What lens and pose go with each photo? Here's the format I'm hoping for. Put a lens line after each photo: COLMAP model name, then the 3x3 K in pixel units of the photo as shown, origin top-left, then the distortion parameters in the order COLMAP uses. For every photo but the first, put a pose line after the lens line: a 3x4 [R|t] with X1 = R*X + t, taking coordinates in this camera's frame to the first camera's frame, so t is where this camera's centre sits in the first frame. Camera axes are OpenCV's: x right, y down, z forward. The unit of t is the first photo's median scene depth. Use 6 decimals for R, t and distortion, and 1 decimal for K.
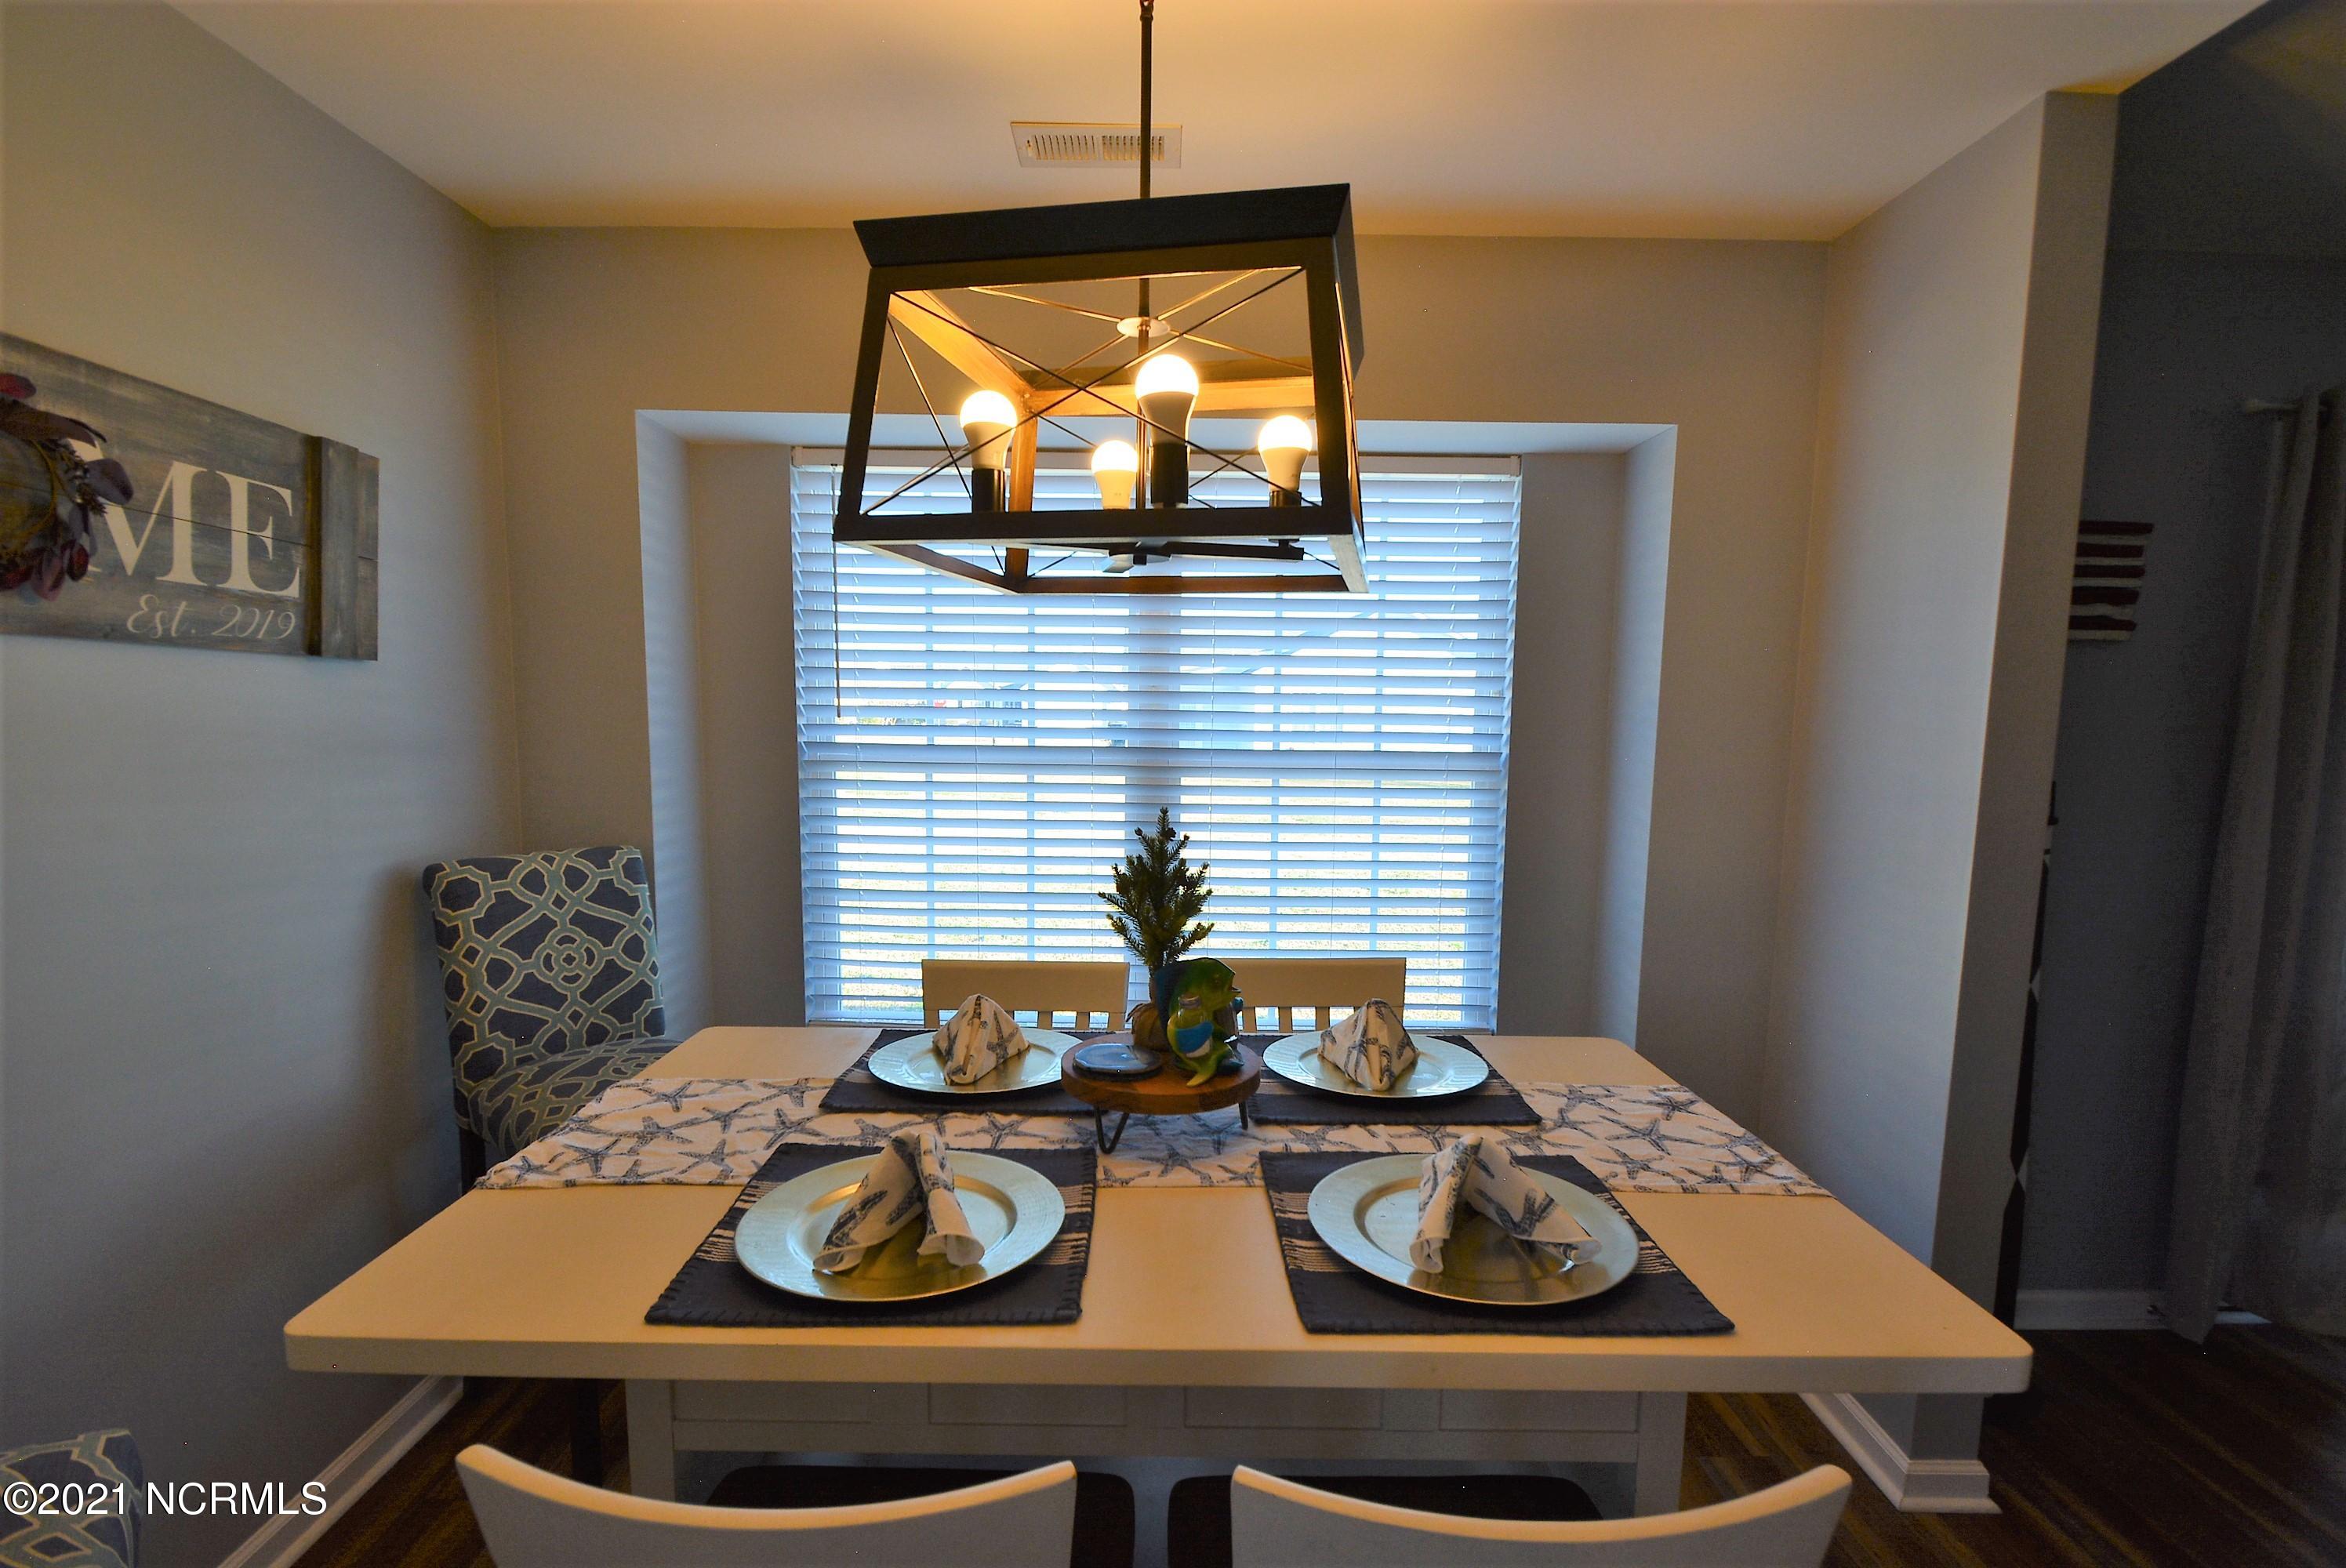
lens RADIAL K [[1106.4, 0, 1182.8], [0, 1106.4, 829.8], [0, 0, 1]] dist [-0.004538, -0.006351]
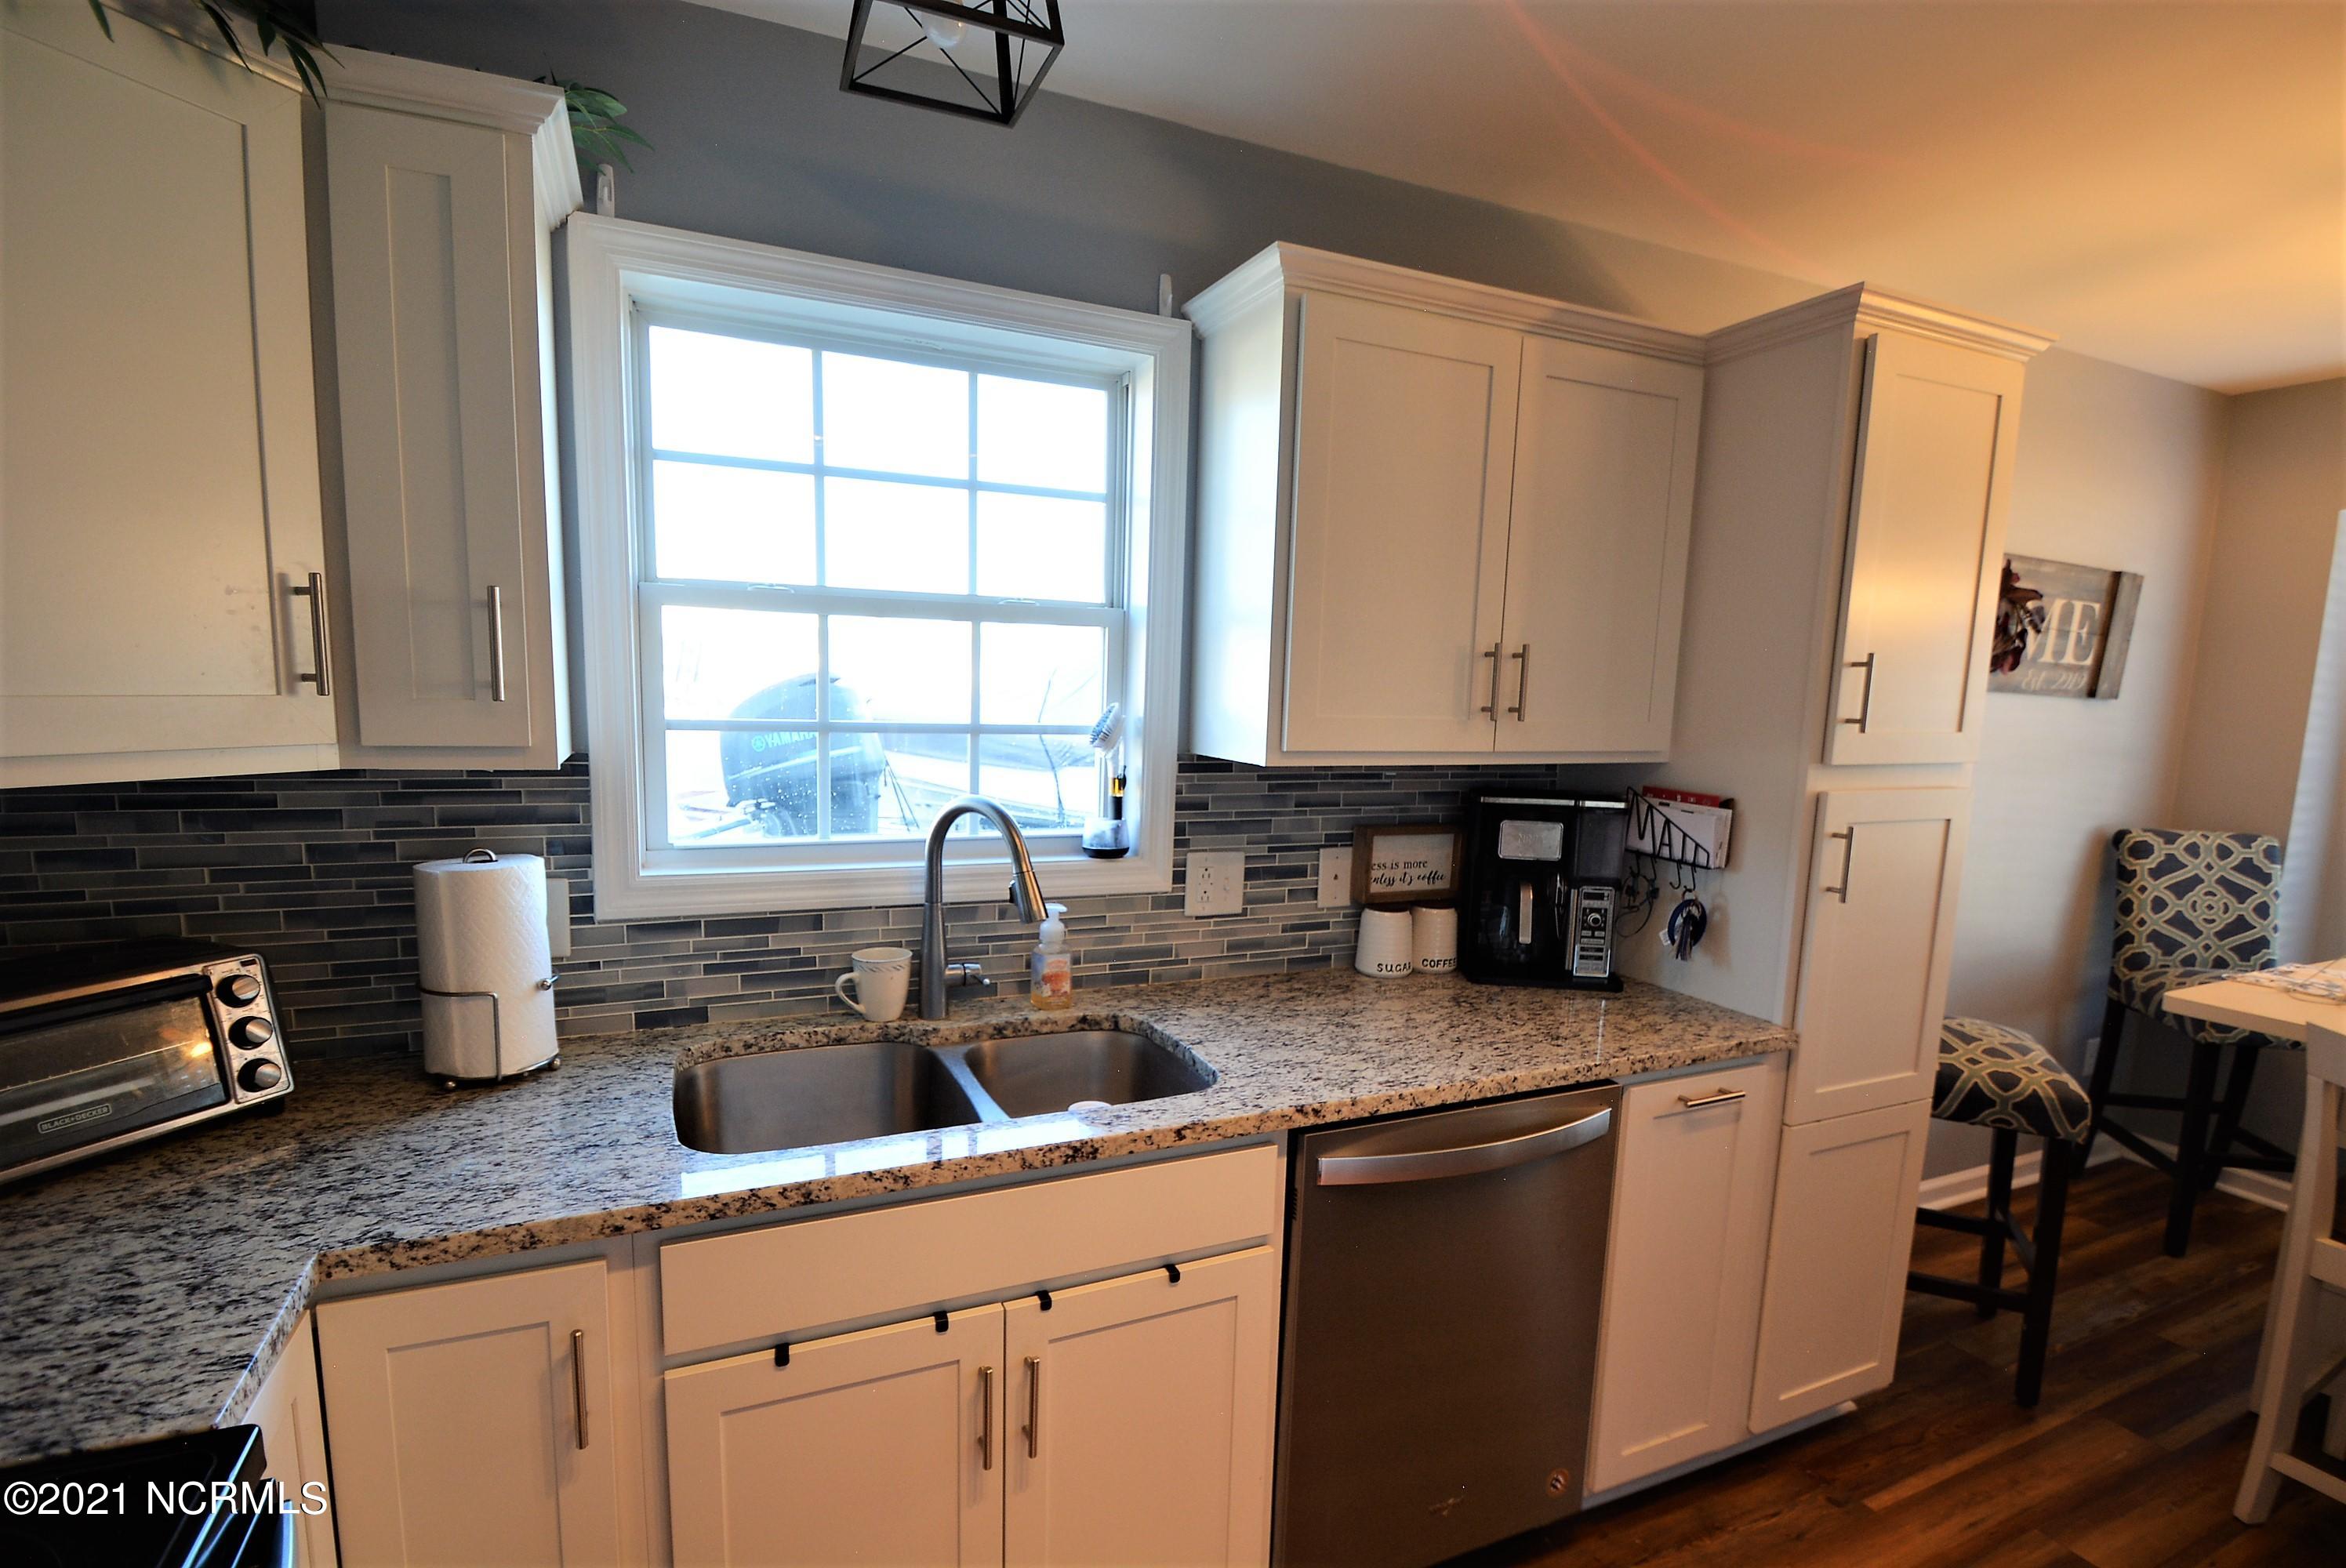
lens RADIAL K [[1106.4, 0, 1180.6], [0, 1106.4, 841.6], [0, 0, 1]] dist [-0.004538, -0.006351]
pose [[0.411137, 0.128823, -0.902425, 0.176359], [-0.121047, 0.988913, 0.086022, 0.075376], [0.903501, 0.073869, 0.422172, -0.850541]]
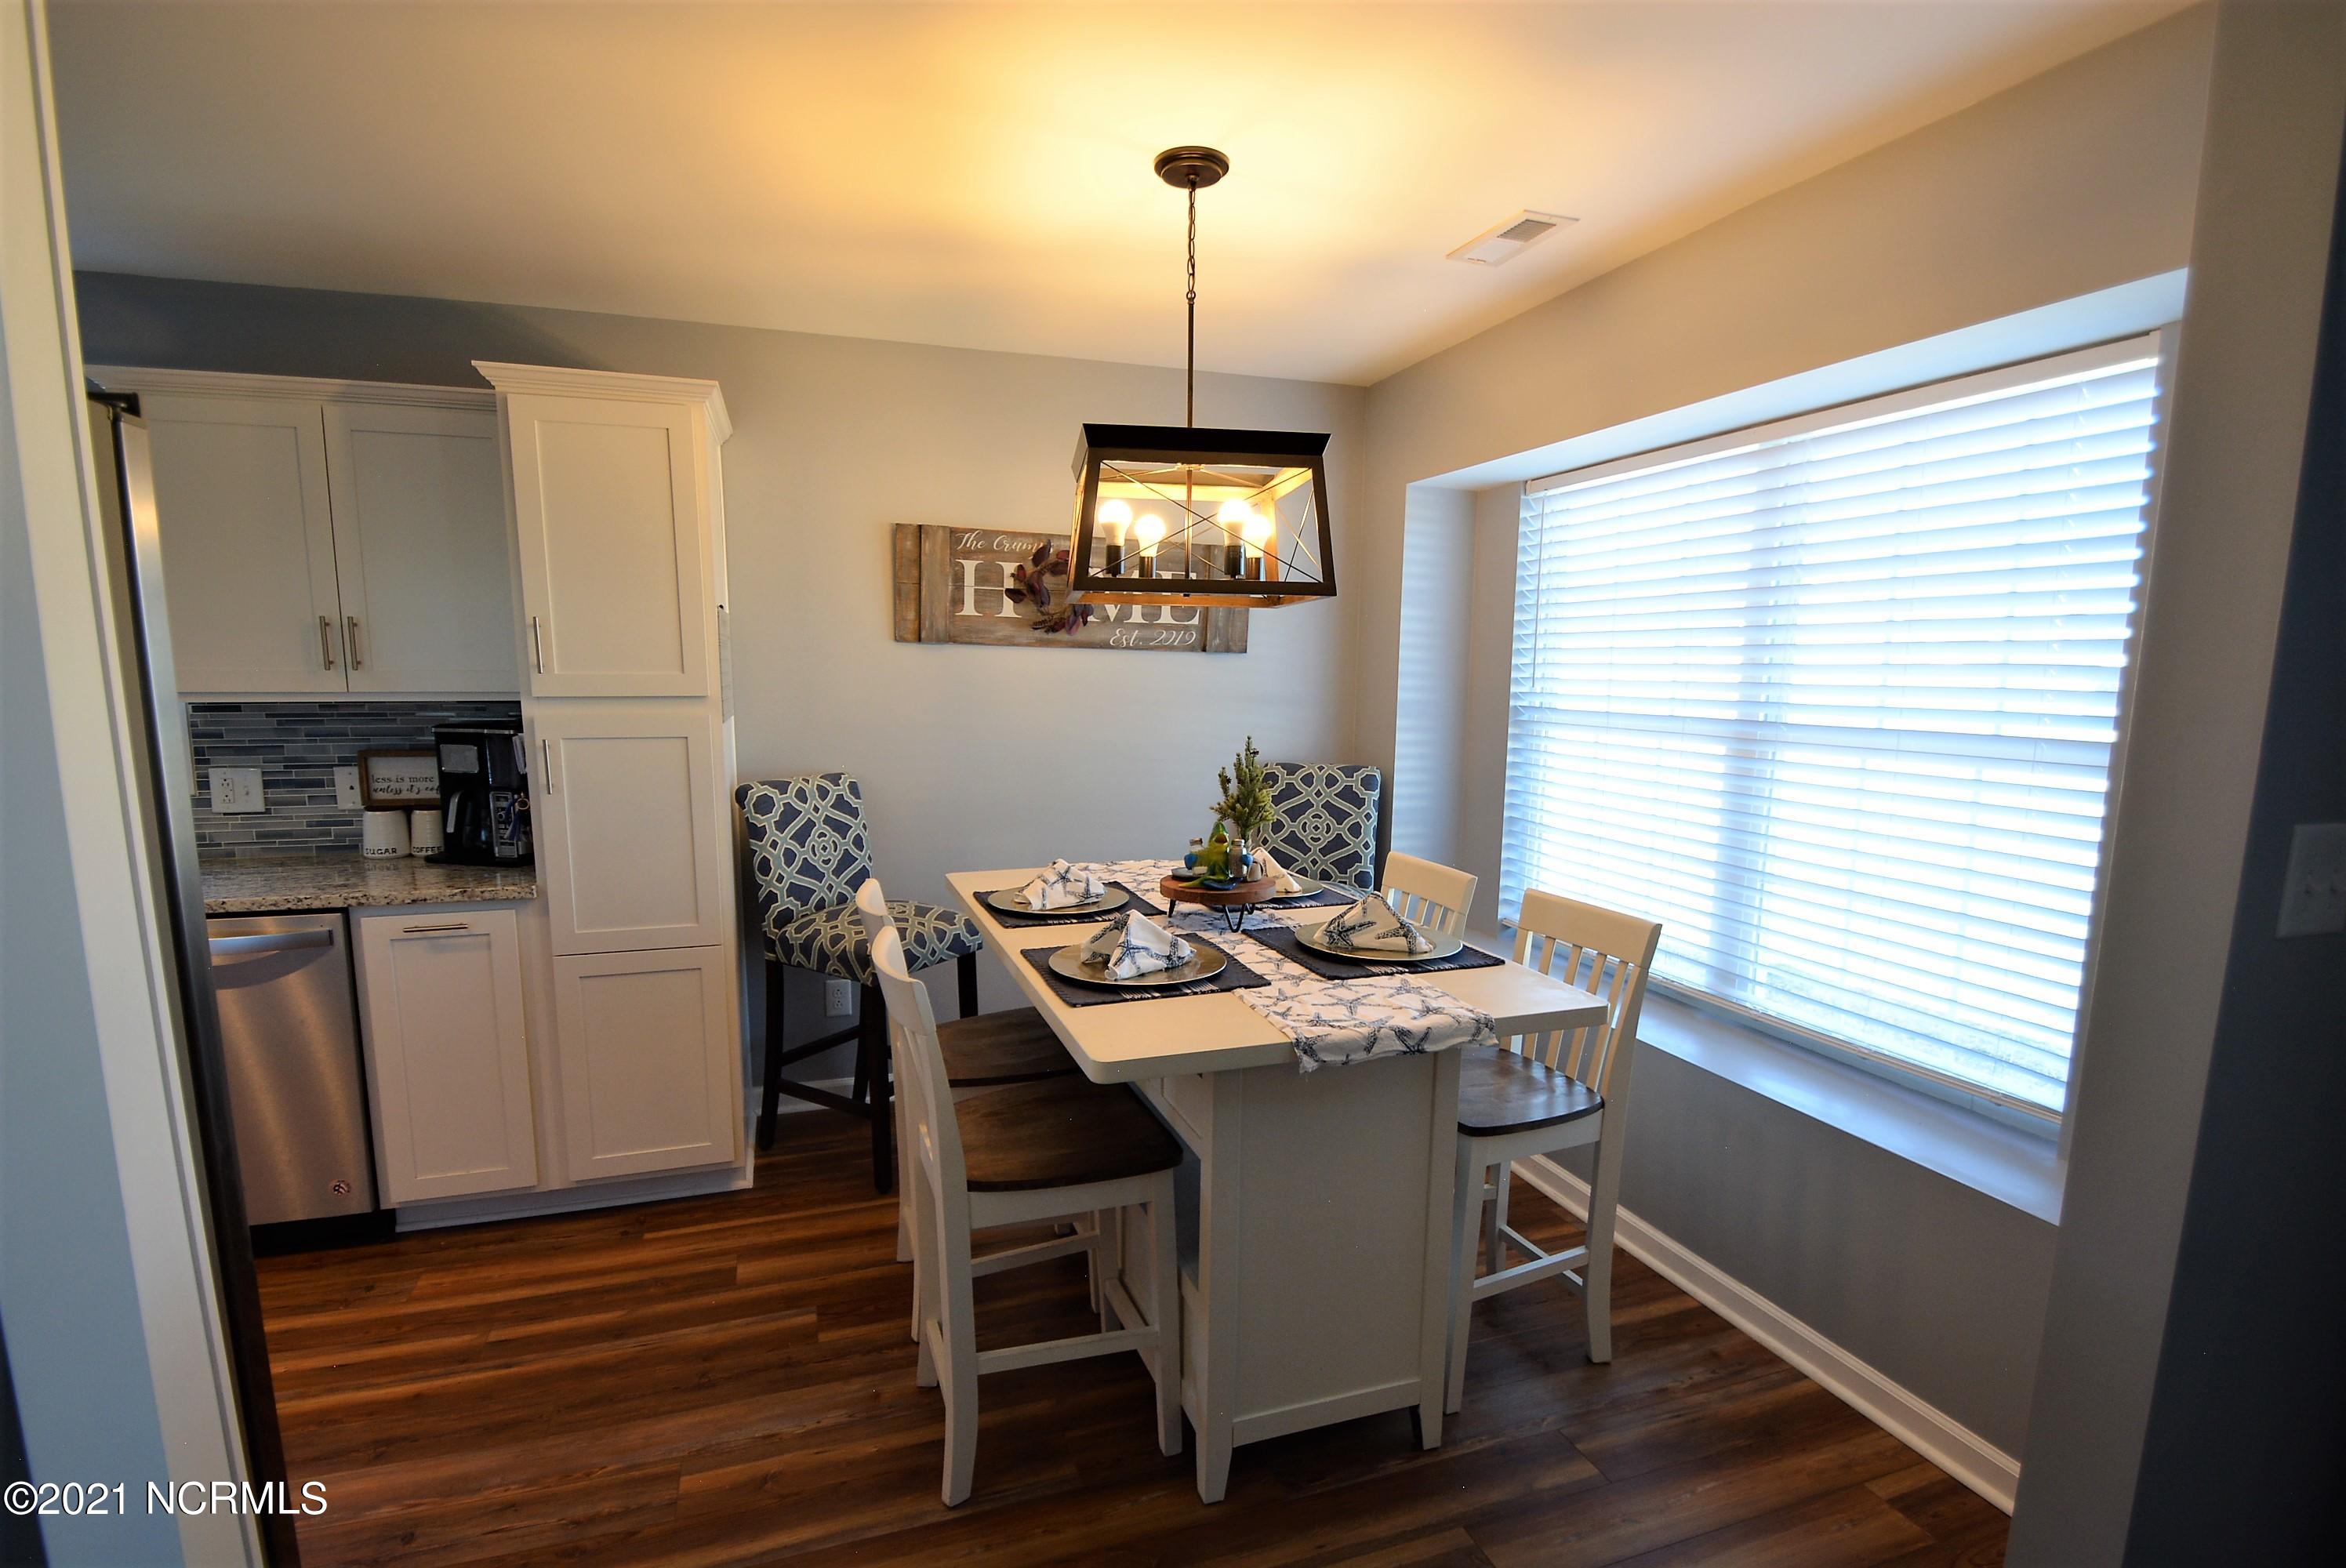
lens RADIAL K [[1106.4, 0, 1161.2], [0, 1106.4, 846.1], [0, 0, 1]] dist [-0.004538, -0.006351]
pose [[0.328822, 0.141893, -0.933671, 0.990437], [-0.109065, 0.987739, 0.111699, -0.019007], [0.938073, 0.065101, 0.340266, 0.210839]]
